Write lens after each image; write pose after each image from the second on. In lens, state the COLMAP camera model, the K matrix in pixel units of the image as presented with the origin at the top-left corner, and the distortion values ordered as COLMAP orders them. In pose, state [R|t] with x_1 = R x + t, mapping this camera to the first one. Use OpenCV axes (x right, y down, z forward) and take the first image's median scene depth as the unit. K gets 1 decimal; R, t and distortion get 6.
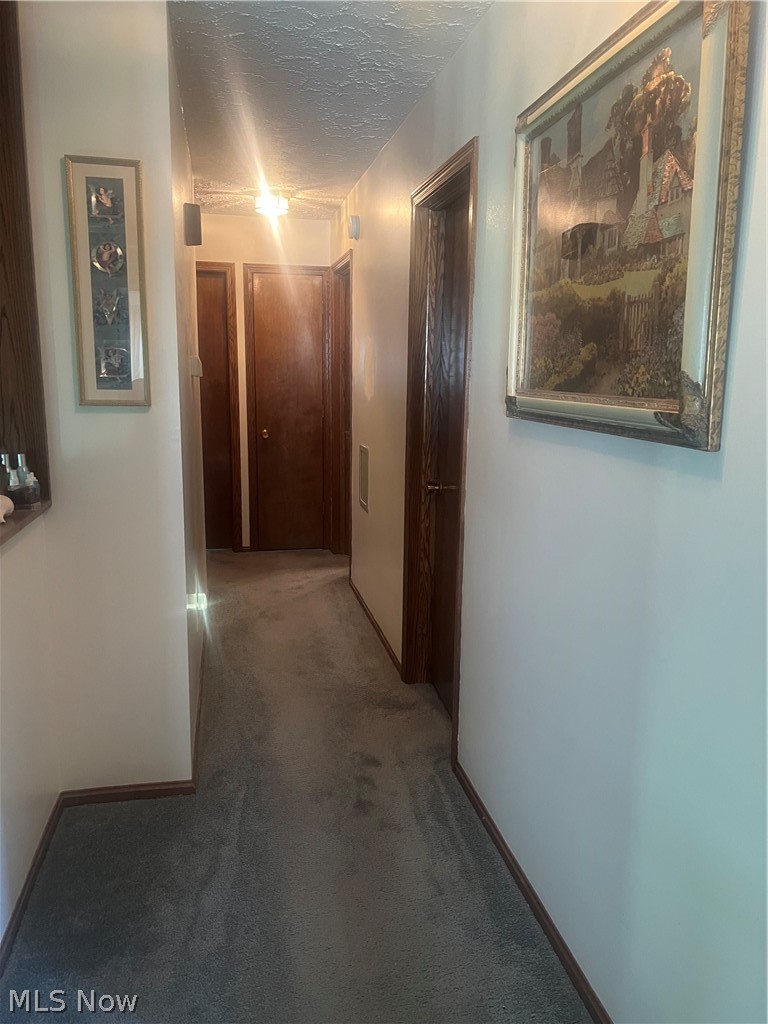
lens RADIAL K [[769.0, 0, 385.9], [0, 769.0, 515.9], [0, 0, 1]] dist [0.027439, -0.038417]
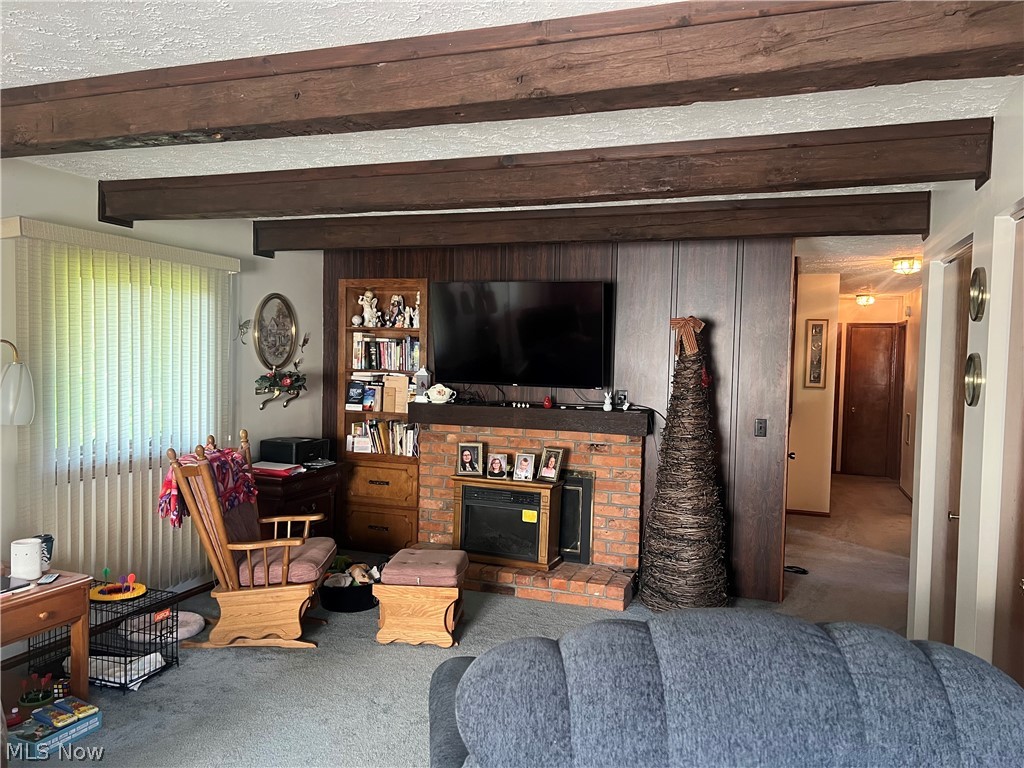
lens RADIAL K [[769.0, 0, 514.4], [0, 769.0, 384.2], [0, 0, 1]] dist [0.027439, -0.038417]
pose [[0.852503, 0.034052, -0.521612, 0.150332], [-0.118324, 0.984545, -0.129111, 0.224895], [0.509155, 0.171787, 0.843357, -1.309413]]
